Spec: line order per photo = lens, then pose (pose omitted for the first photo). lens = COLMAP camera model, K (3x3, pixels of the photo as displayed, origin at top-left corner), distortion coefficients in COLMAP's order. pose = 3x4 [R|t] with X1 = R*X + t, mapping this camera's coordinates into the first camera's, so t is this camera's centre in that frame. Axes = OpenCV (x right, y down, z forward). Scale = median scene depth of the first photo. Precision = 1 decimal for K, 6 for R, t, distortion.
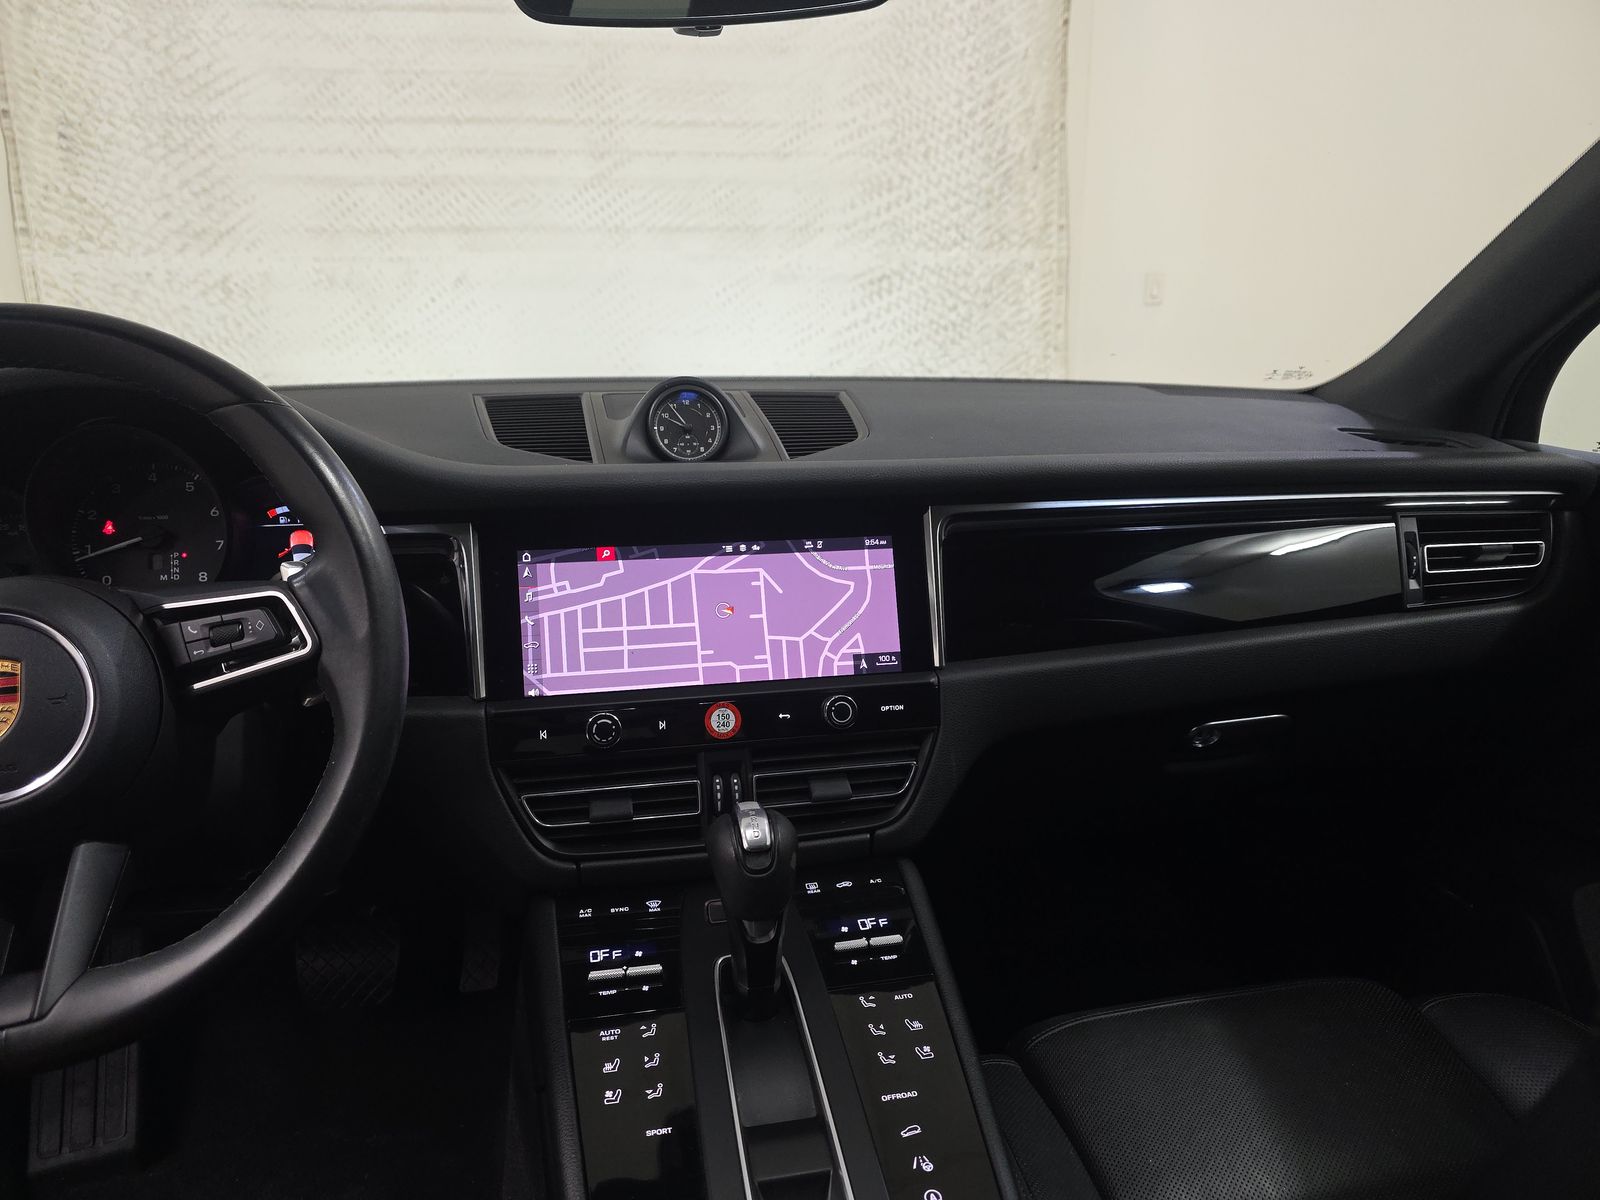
lens RADIAL K [[1049.3, 0, 805.8], [0, 1049.3, 611.4], [0, 0, 1]] dist [0.029027, -0.031706]
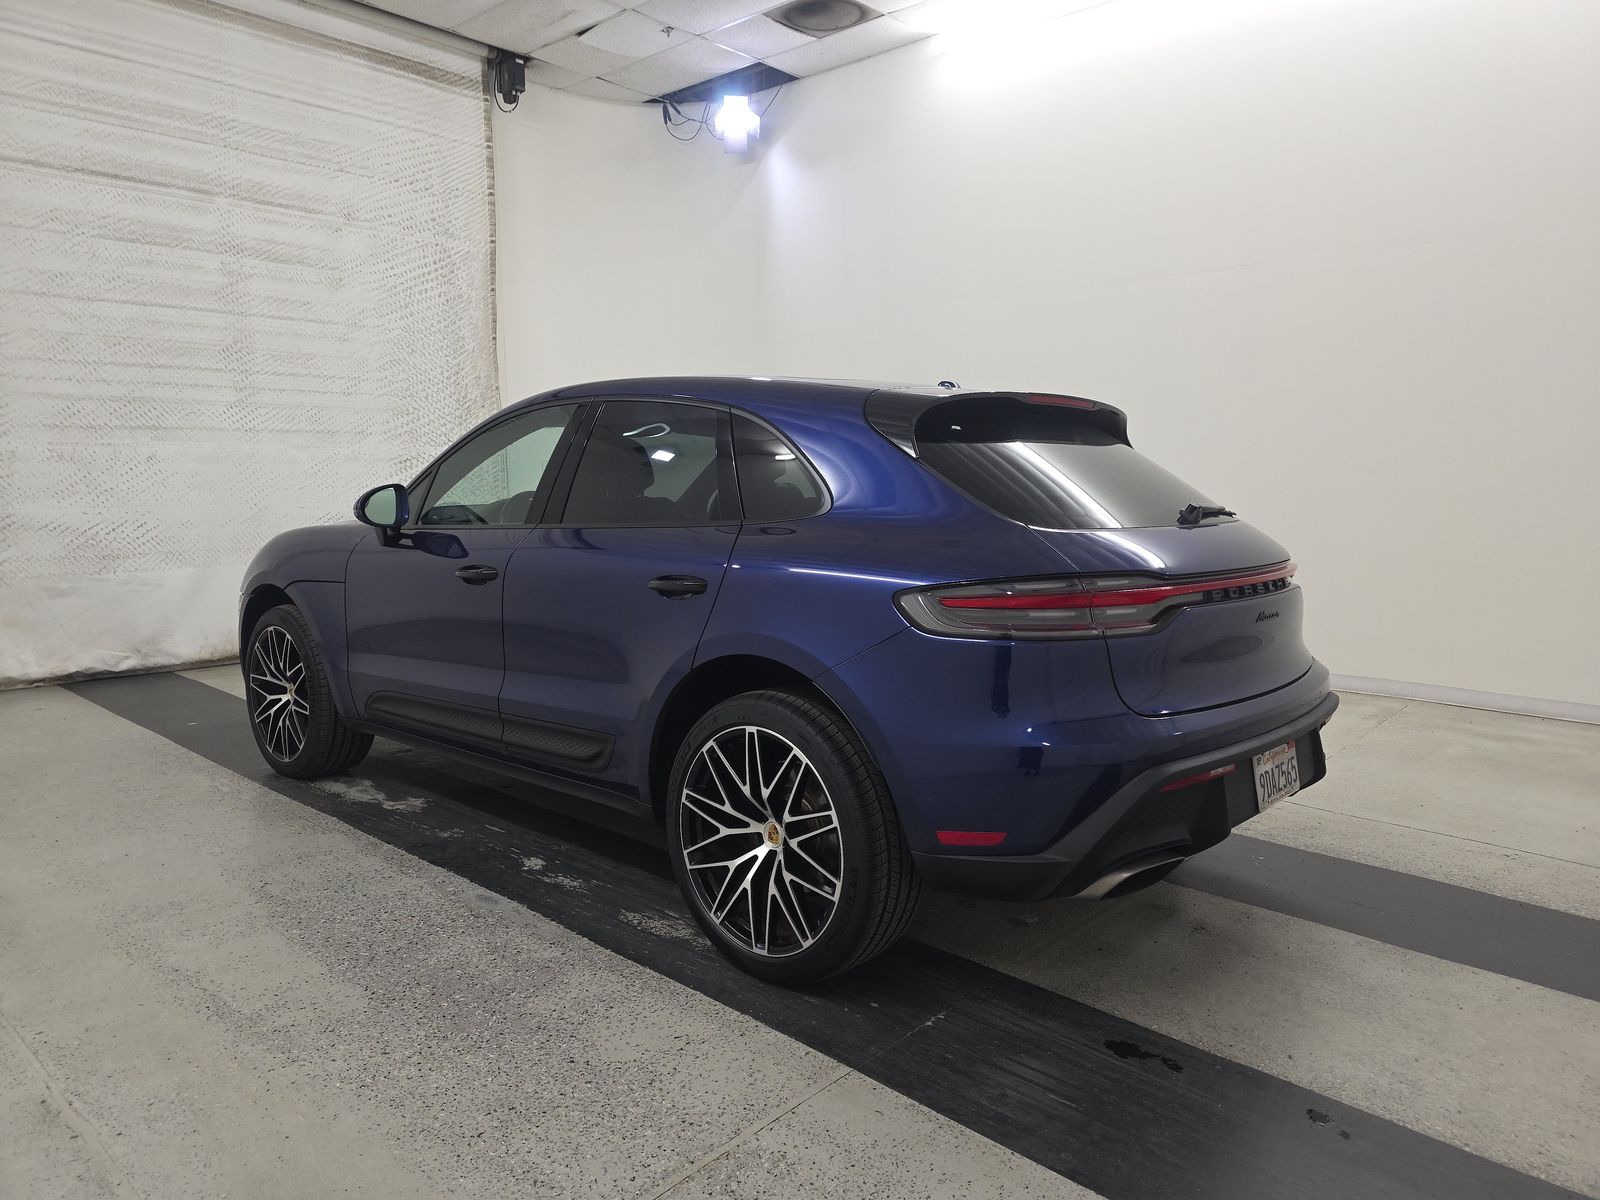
lens RADIAL K [[1049.3, 0, 801.5], [0, 1049.3, 589.8], [0, 0, 1]] dist [0.029027, -0.031706]
pose [[0.802349, -0.050391, 0.594724, -0.481662], [0.145507, 0.982880, -0.113025, 0.207564], [-0.578847, 0.177222, 0.795945, -0.806749]]
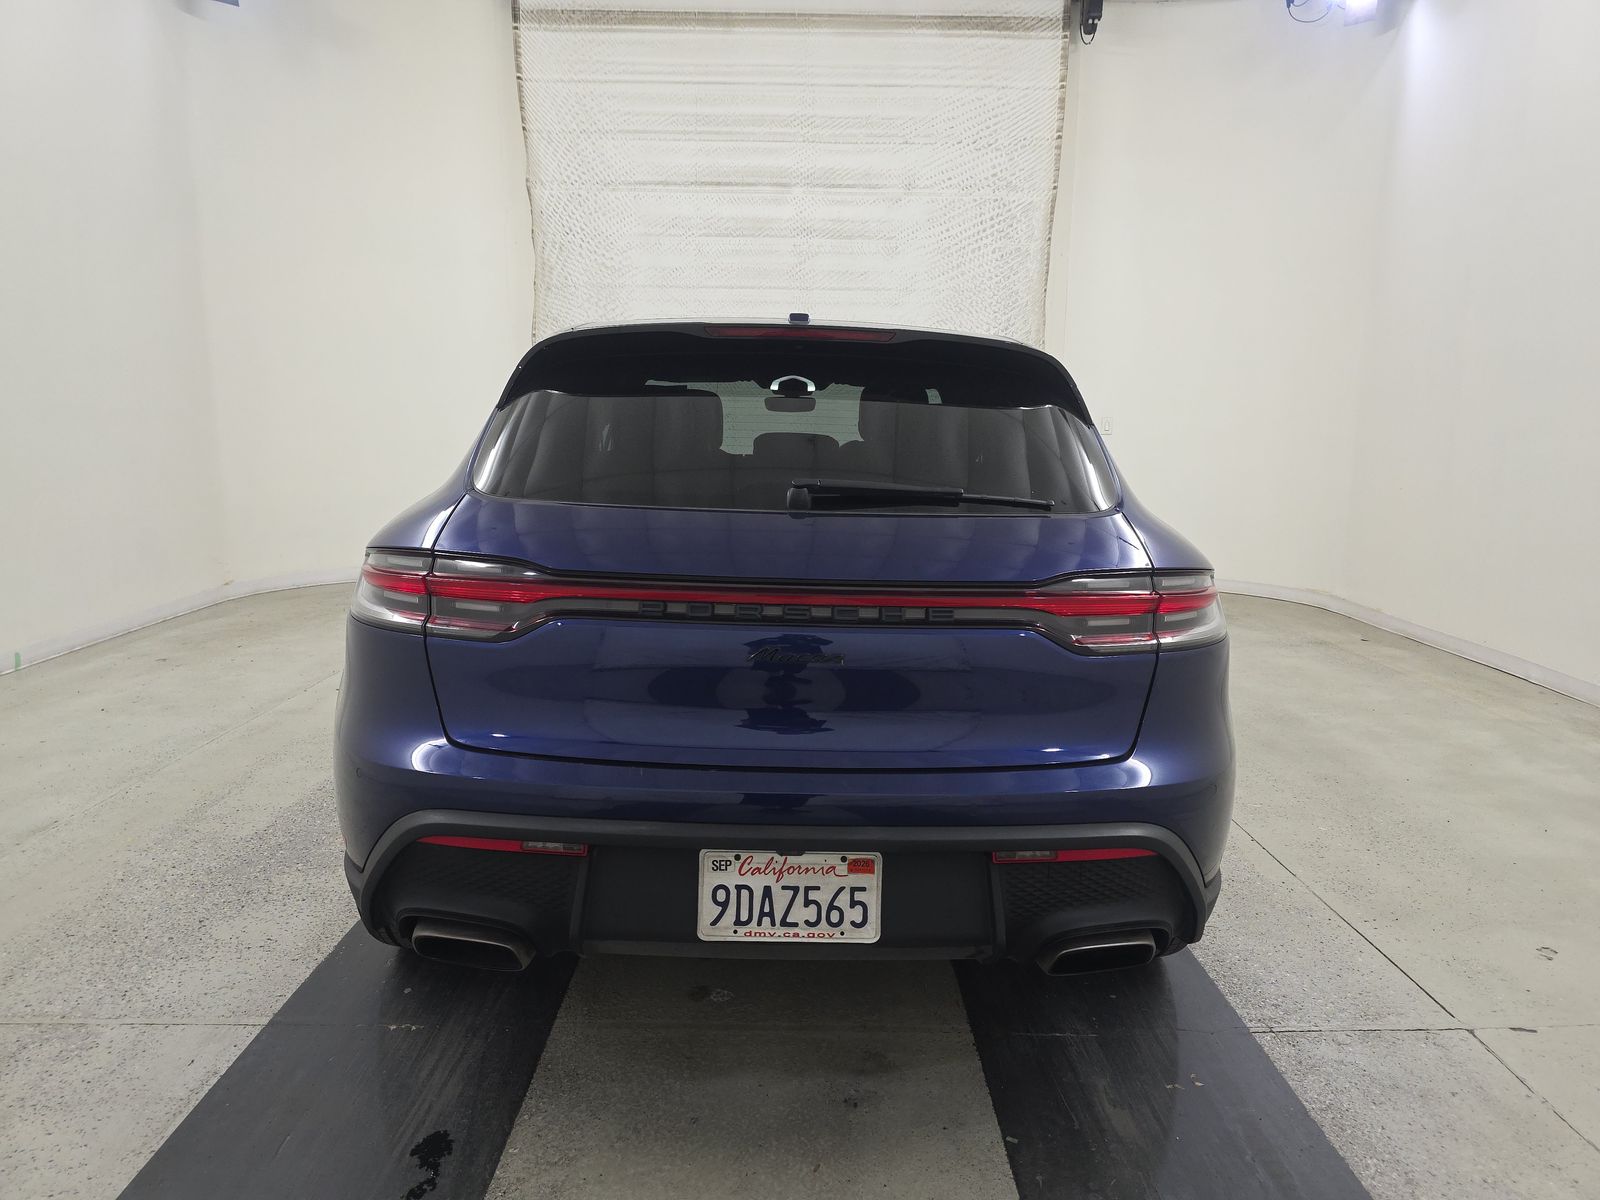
lens RADIAL K [[1049.3, 0, 794.2], [0, 1049.3, 588.2], [0, 0, 1]] dist [0.029027, -0.031706]
pose [[0.986360, 0.053209, -0.155765, 0.120978], [-0.070620, 0.991588, -0.108473, 0.210280], [0.148683, 0.117993, 0.981820, -0.858204]]
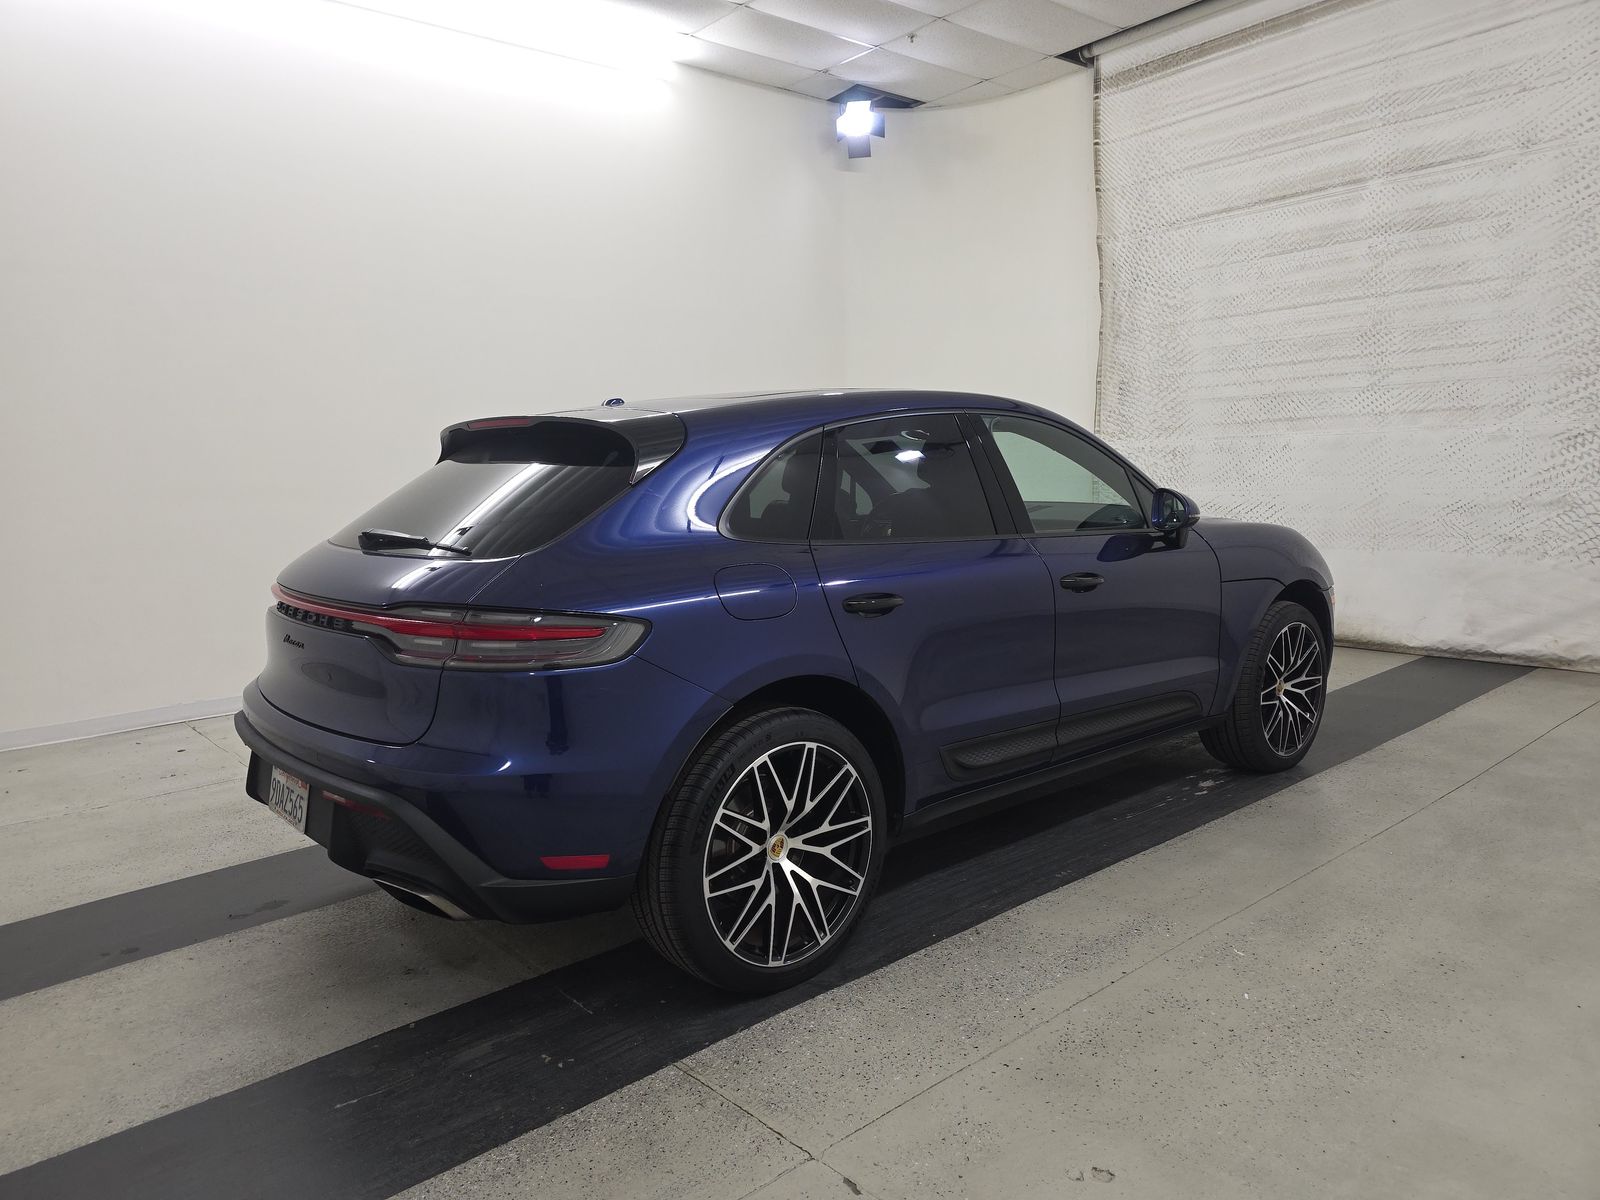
lens RADIAL K [[1049.3, 0, 796.6], [0, 1049.3, 586.8], [0, 0, 1]] dist [0.029027, -0.031706]
pose [[0.505689, 0.099282, -0.856984, 0.795485], [-0.186863, 0.982380, 0.003545, 0.071721], [0.842236, 0.158346, 0.515330, -0.583233]]
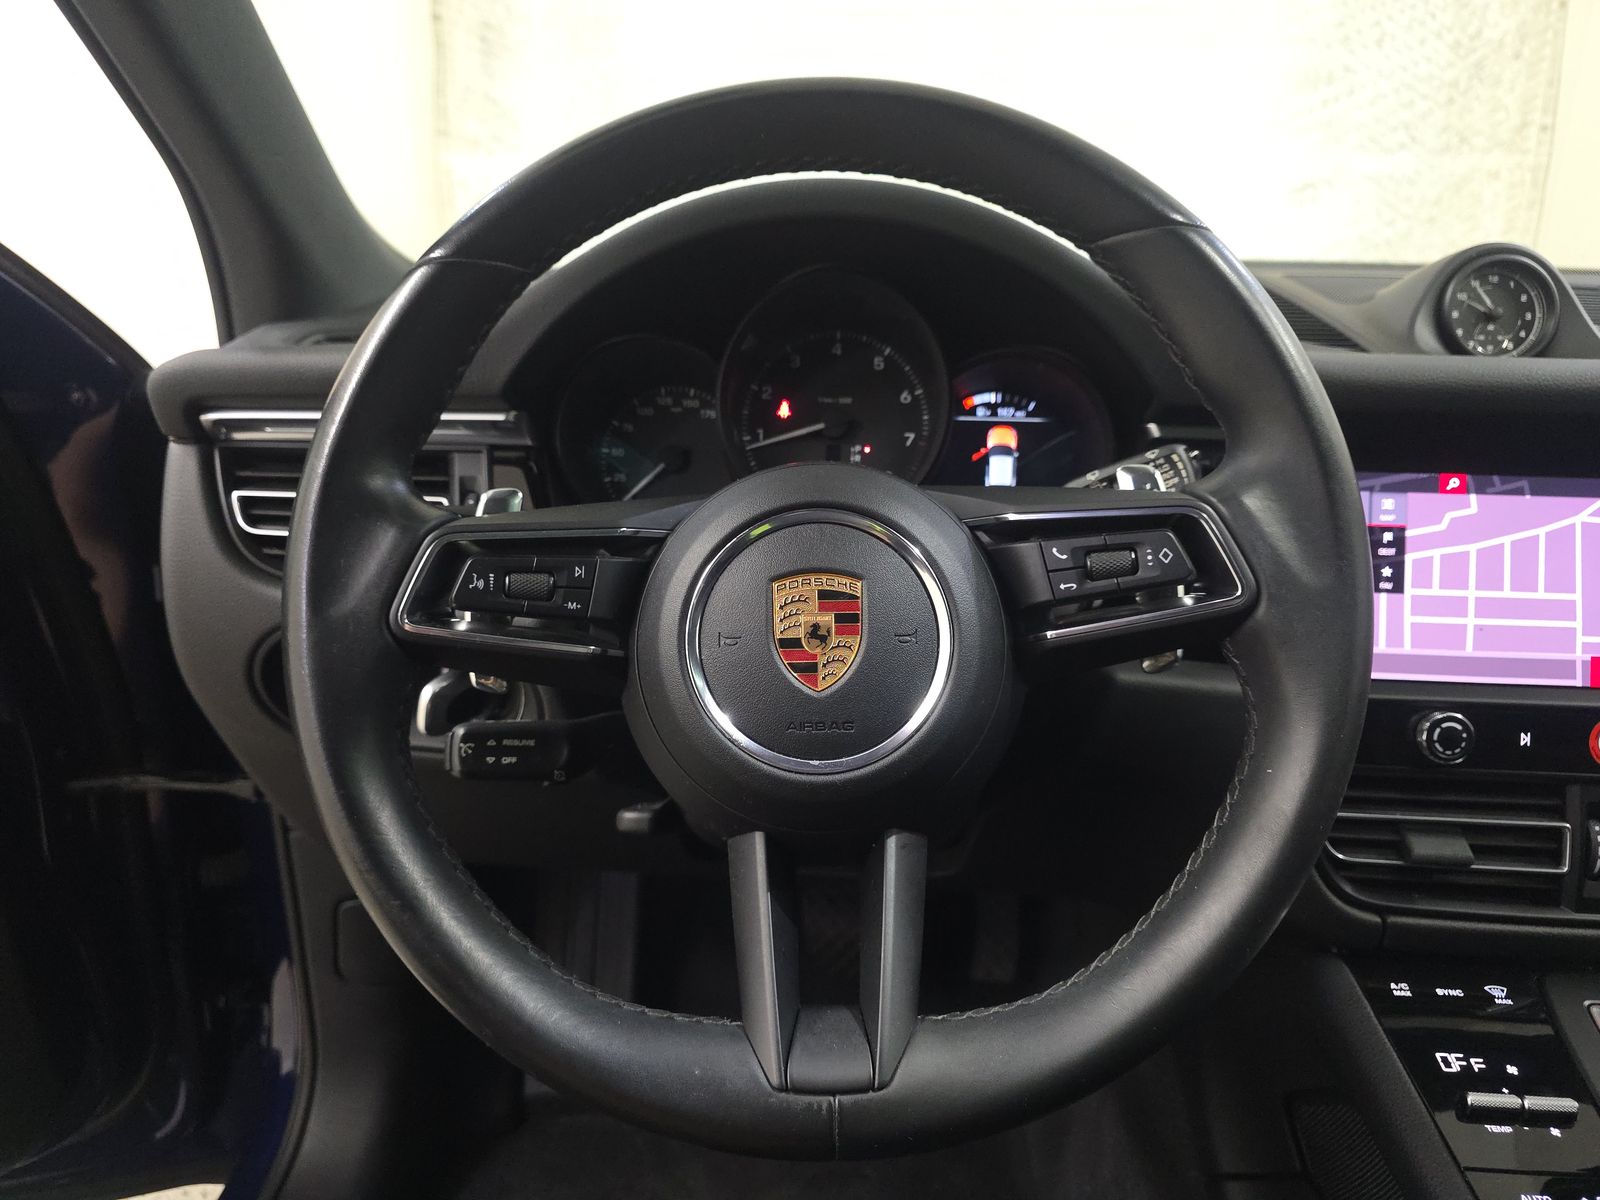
lens RADIAL K [[1049.3, 0, 816.8], [0, 1049.3, 596.4], [0, 0, 1]] dist [0.029027, -0.031706]
pose [[0.968695, 0.096230, -0.228845, -0.090185], [-0.084894, 0.994648, 0.058899, 0.002900], [0.233288, -0.037628, 0.971679, 0.045098]]
